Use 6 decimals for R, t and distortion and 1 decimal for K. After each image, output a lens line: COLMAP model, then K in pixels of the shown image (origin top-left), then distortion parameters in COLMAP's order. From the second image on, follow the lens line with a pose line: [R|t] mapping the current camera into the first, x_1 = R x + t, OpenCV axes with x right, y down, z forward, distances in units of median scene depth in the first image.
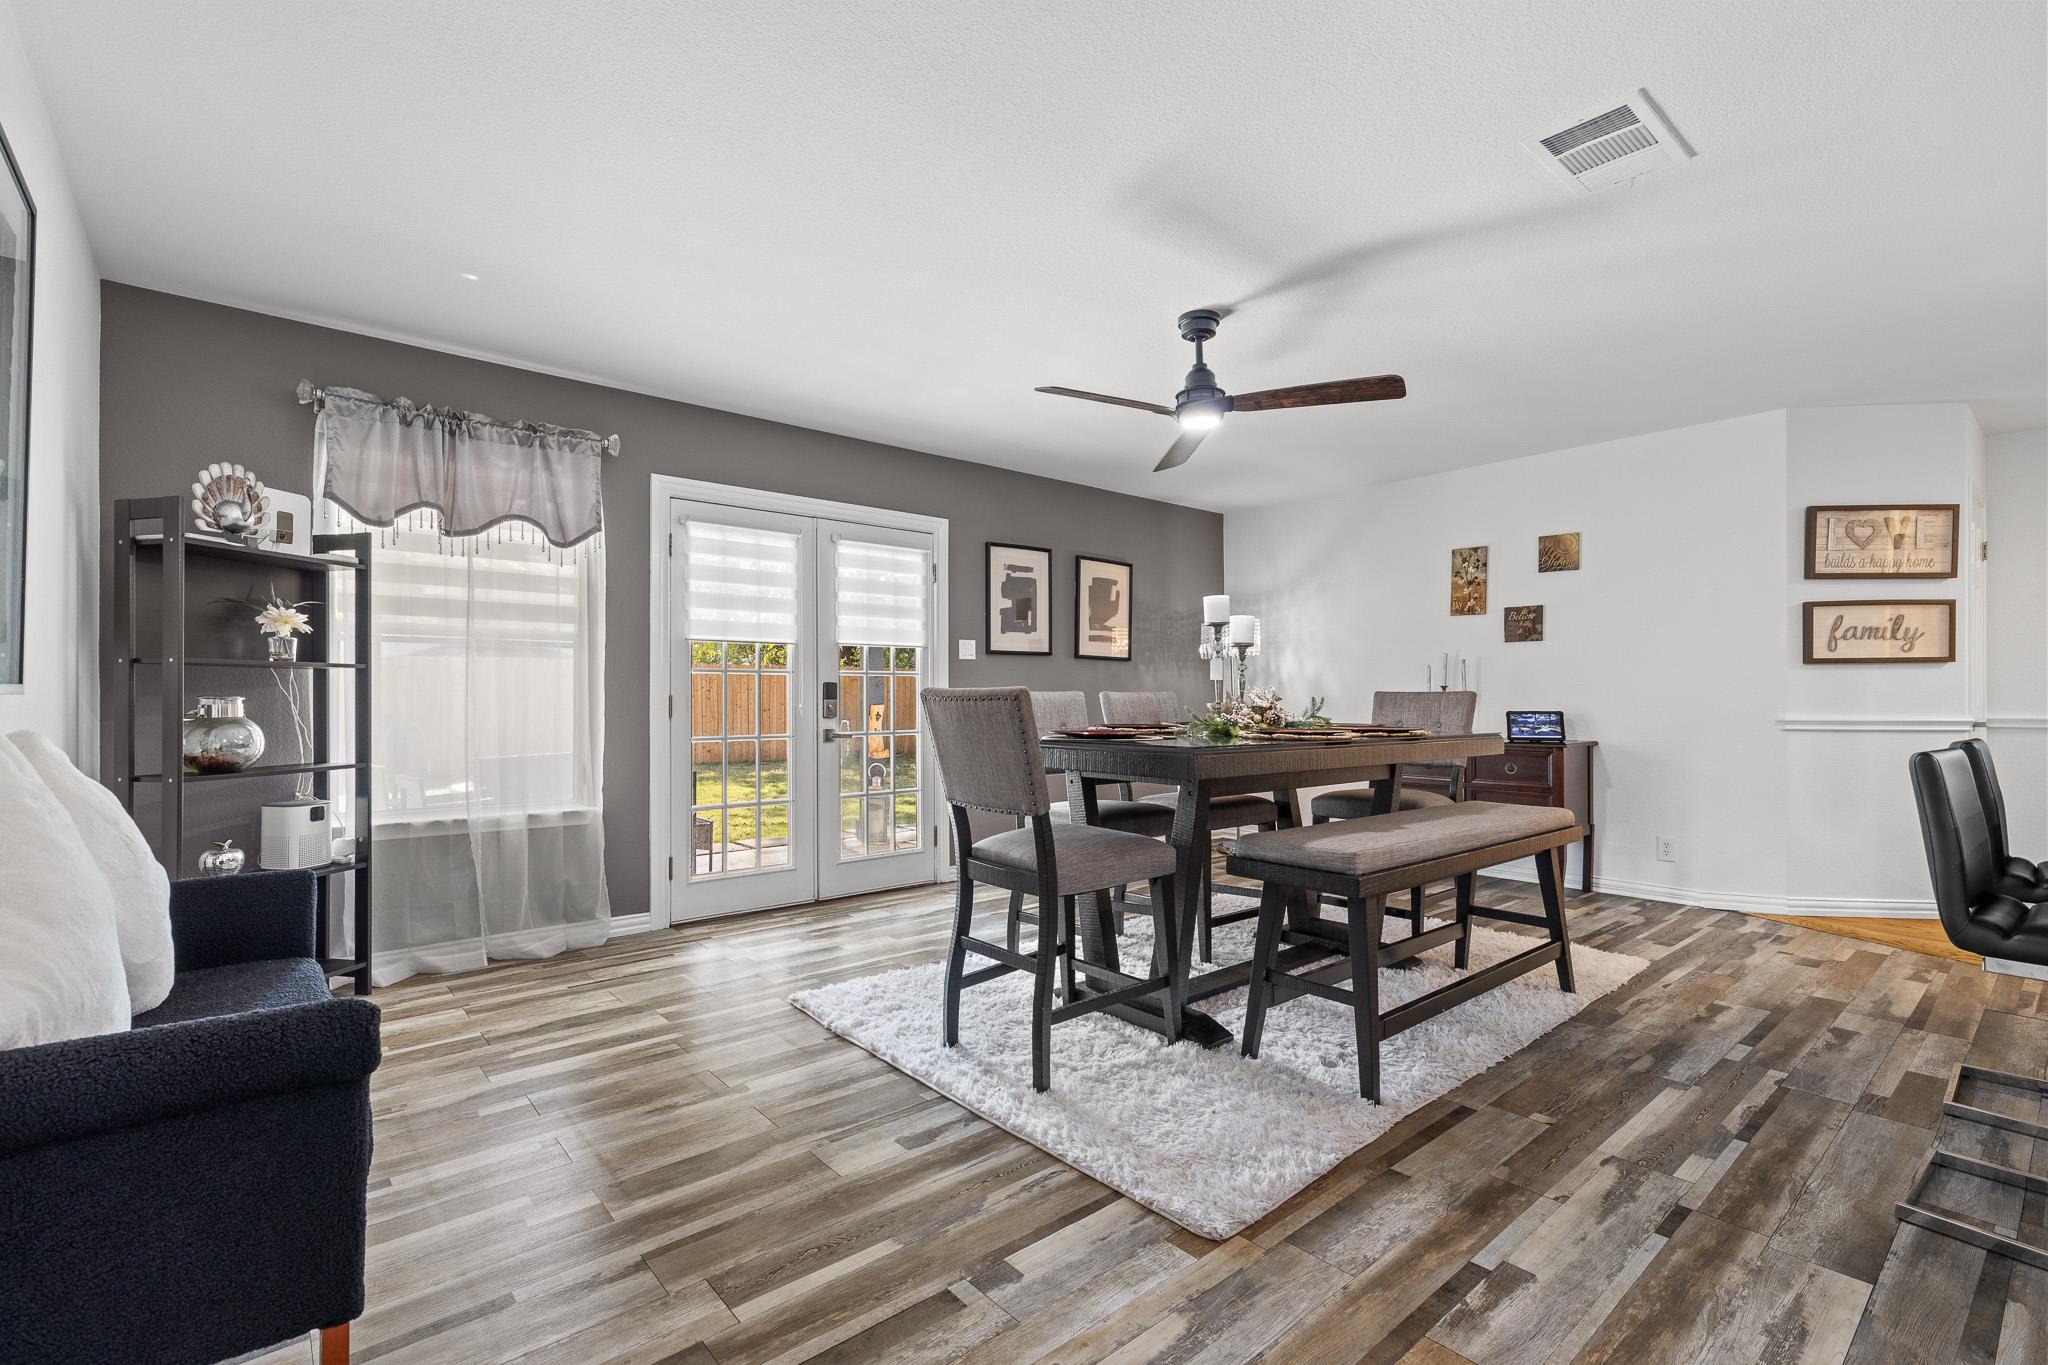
lens RADIAL K [[918.0, 0, 1035.8], [0, 918.0, 688.7], [0, 0, 1]] dist [0.003954, -0.000488]
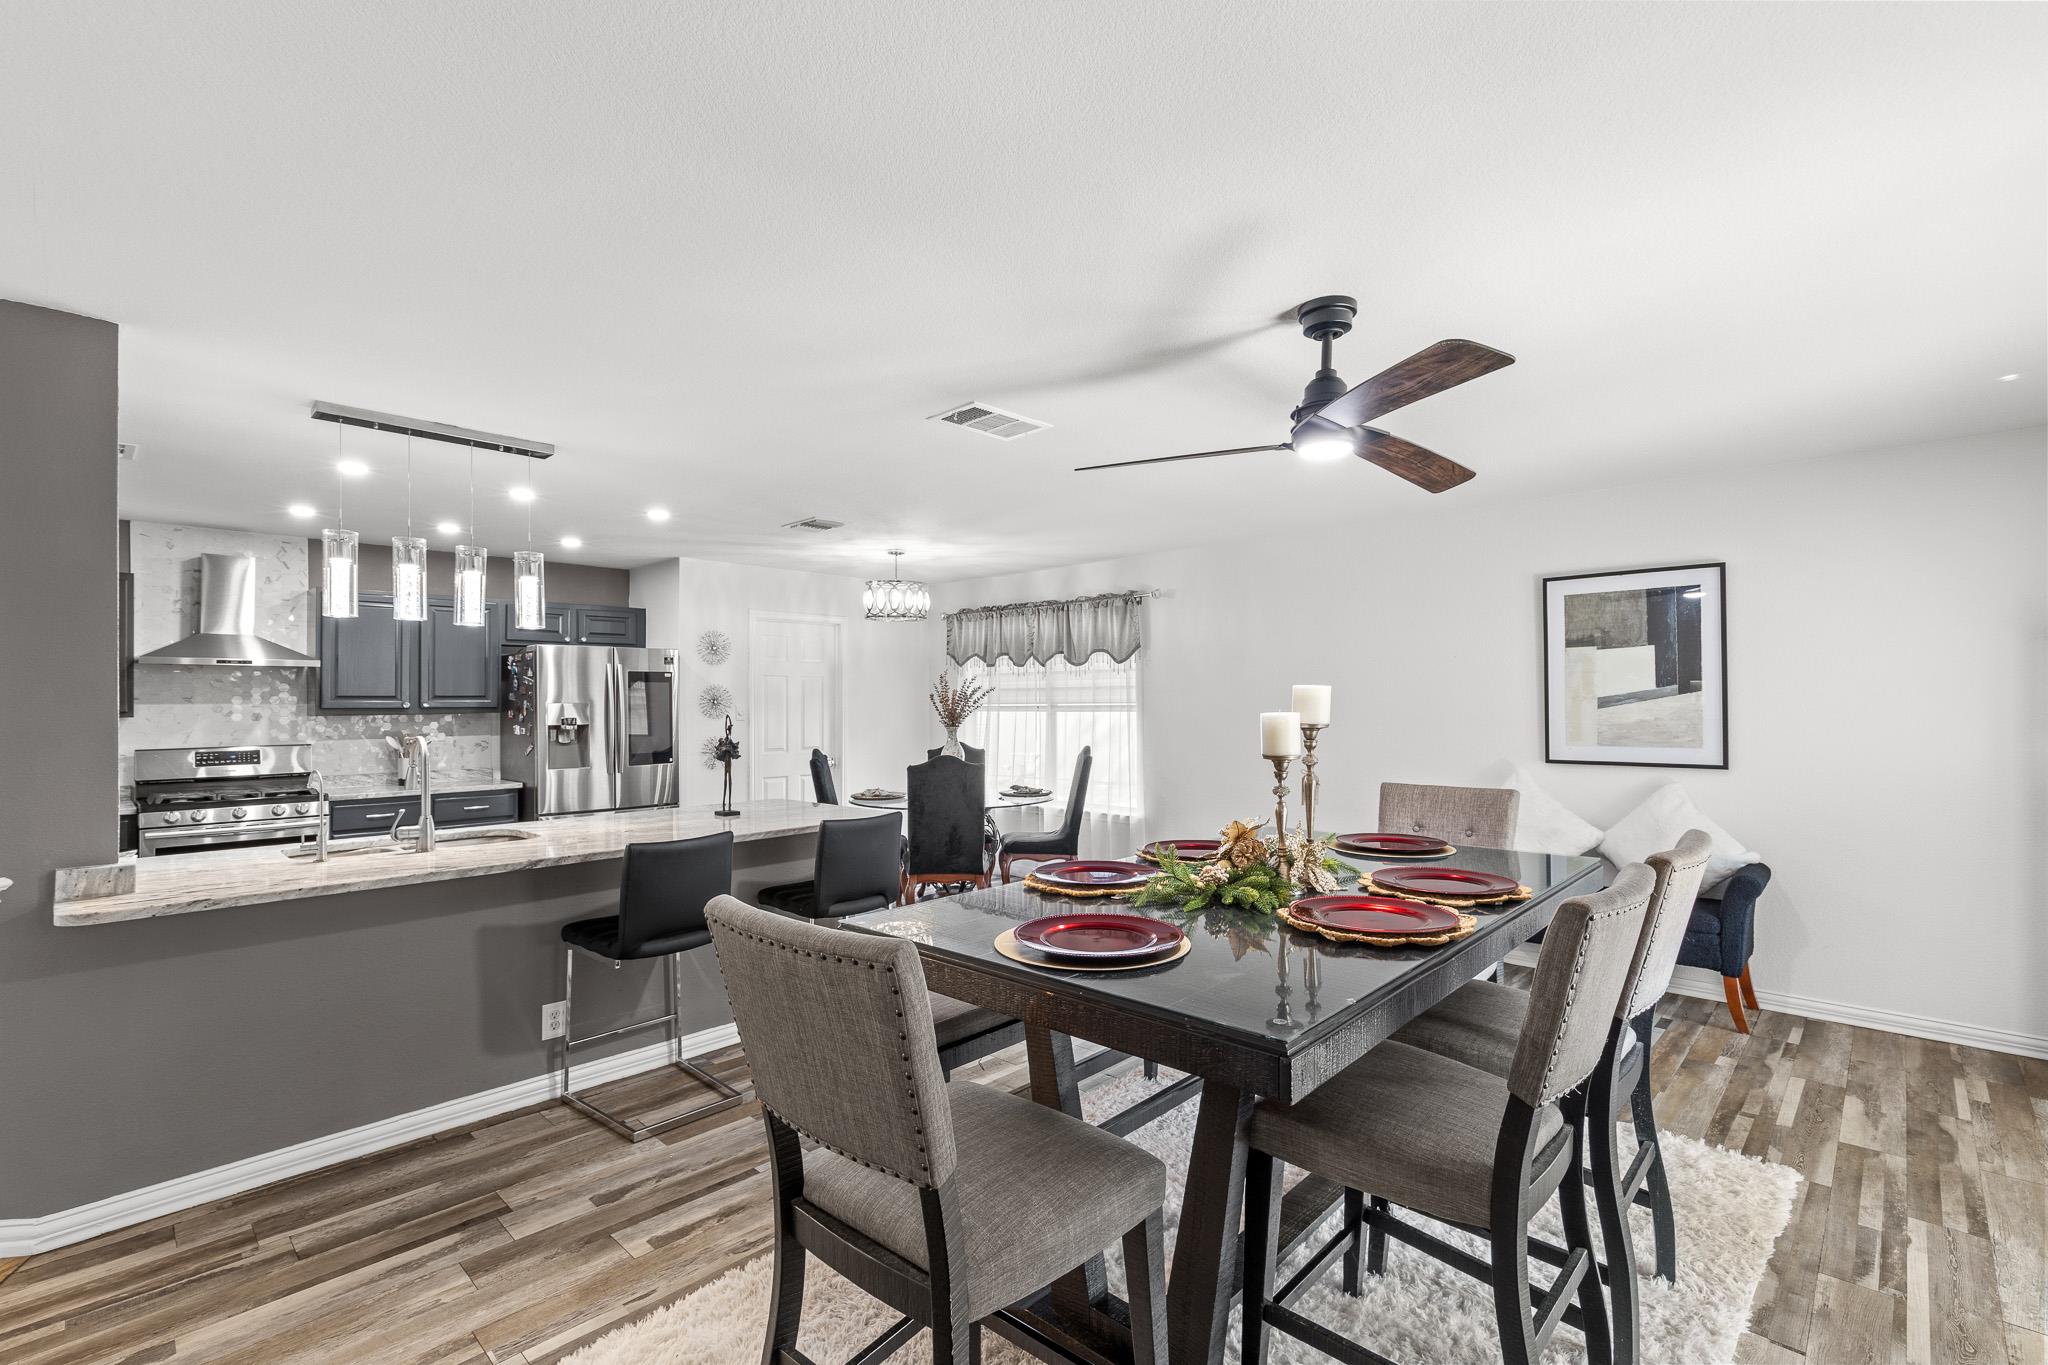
lens RADIAL K [[918.0, 0, 1033.2], [0, 918.0, 689.0], [0, 0, 1]] dist [0.003954, -0.000488]
pose [[-0.994512, 0.003906, -0.104551, 0.530883], [0.005996, 0.999788, -0.019682, -0.095036], [0.104452, -0.020201, -0.994325, 1.849784]]
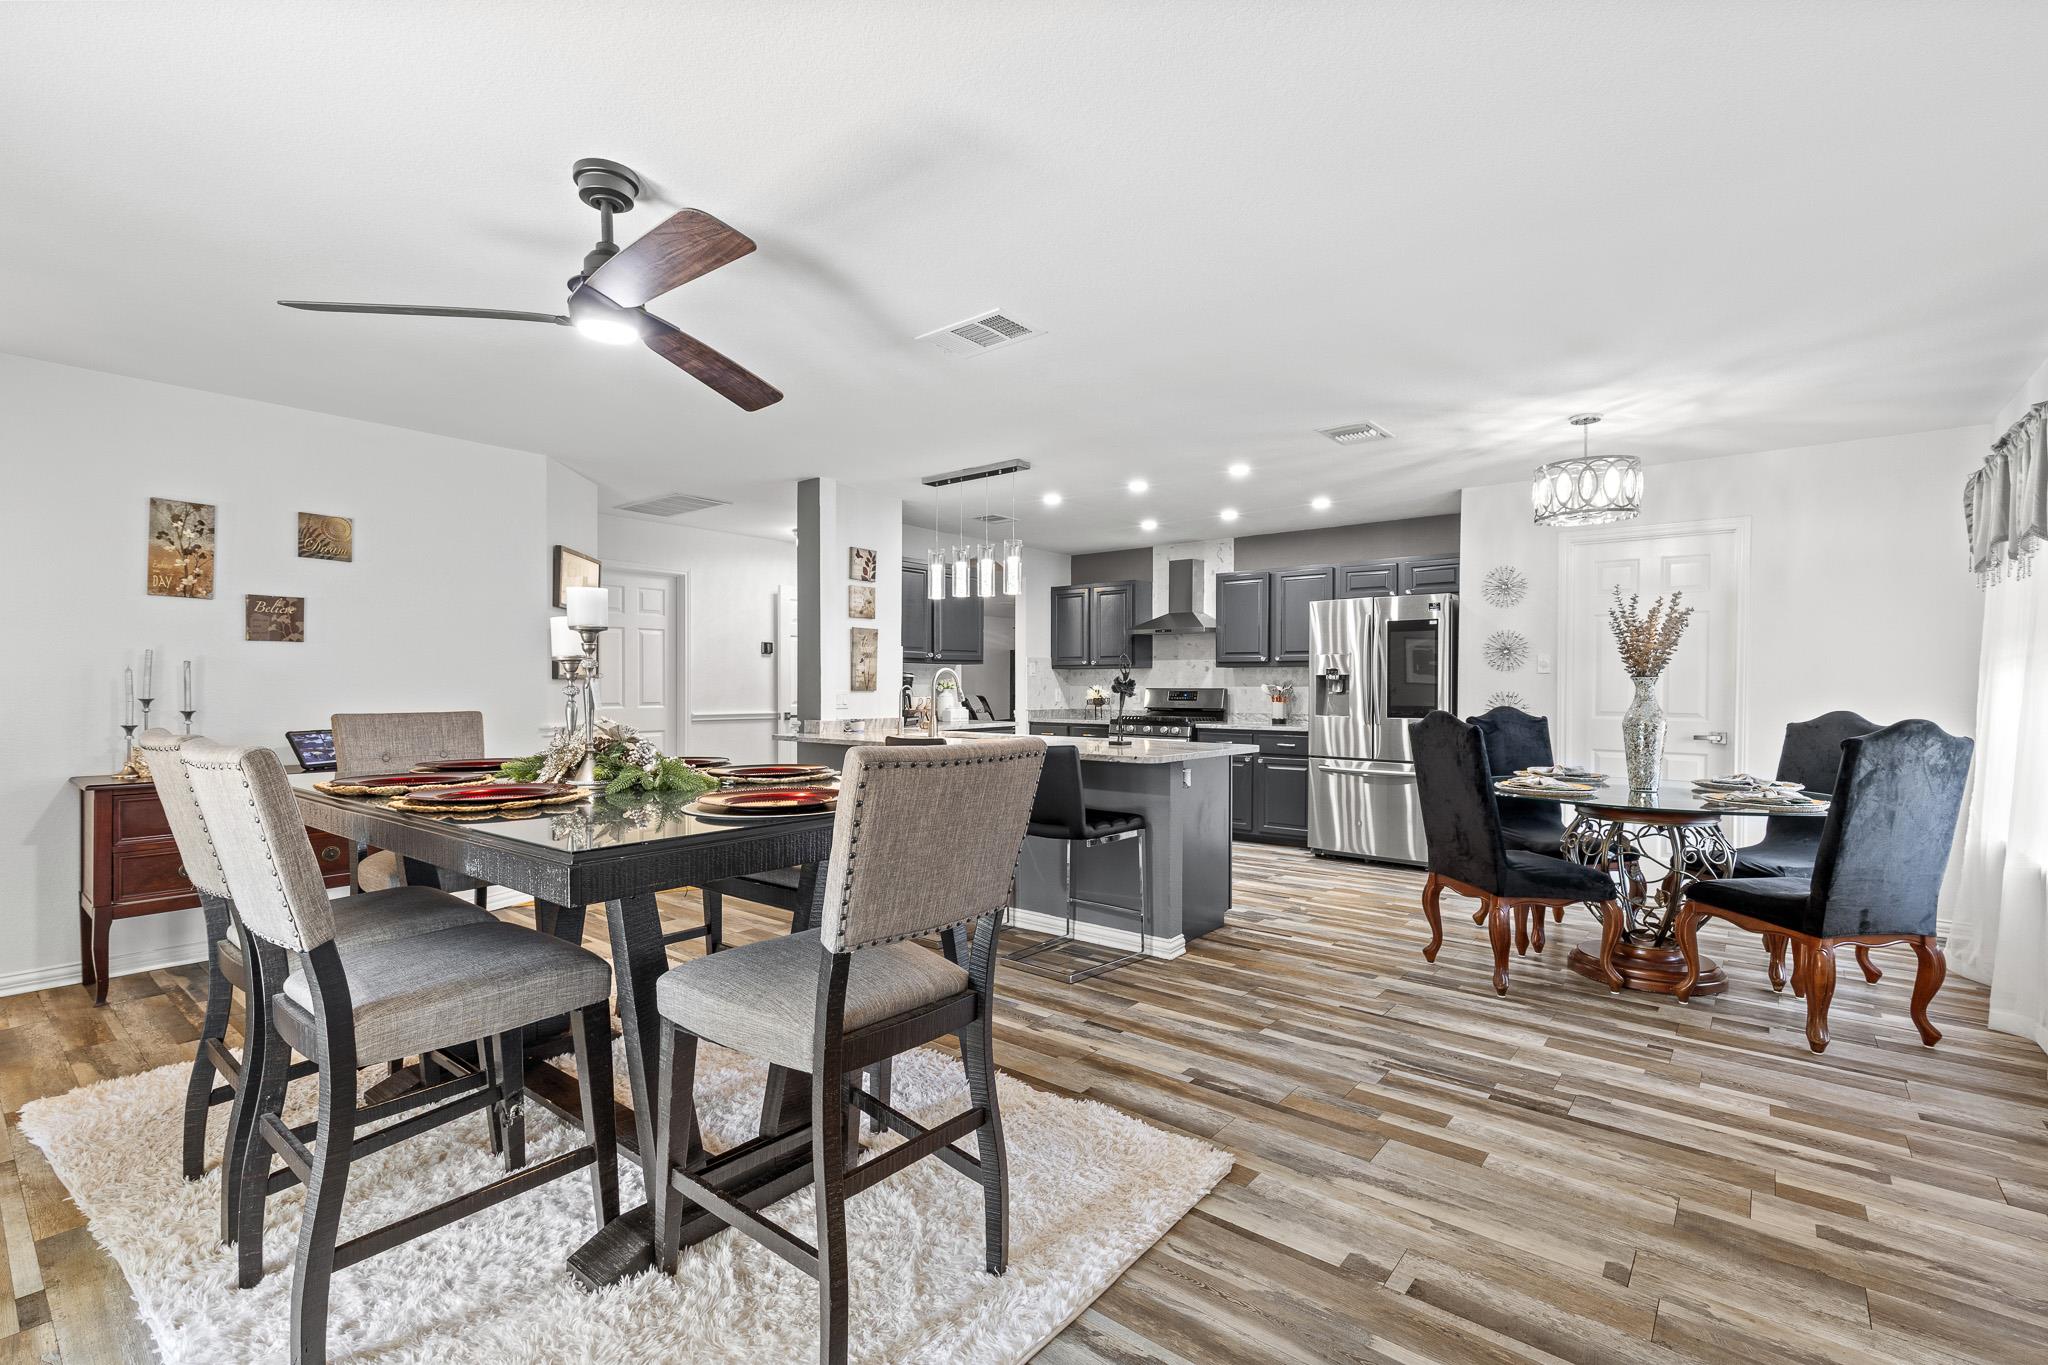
lens RADIAL K [[918.0, 0, 1012.4], [0, 918.0, 687.1], [0, 0, 1]] dist [0.003954, -0.000488]
pose [[-0.163896, -0.002689, 0.986474, -0.585232], [-0.009155, 0.999957, 0.001204, -0.033167], [-0.986435, -0.008834, -0.163913, 0.881025]]
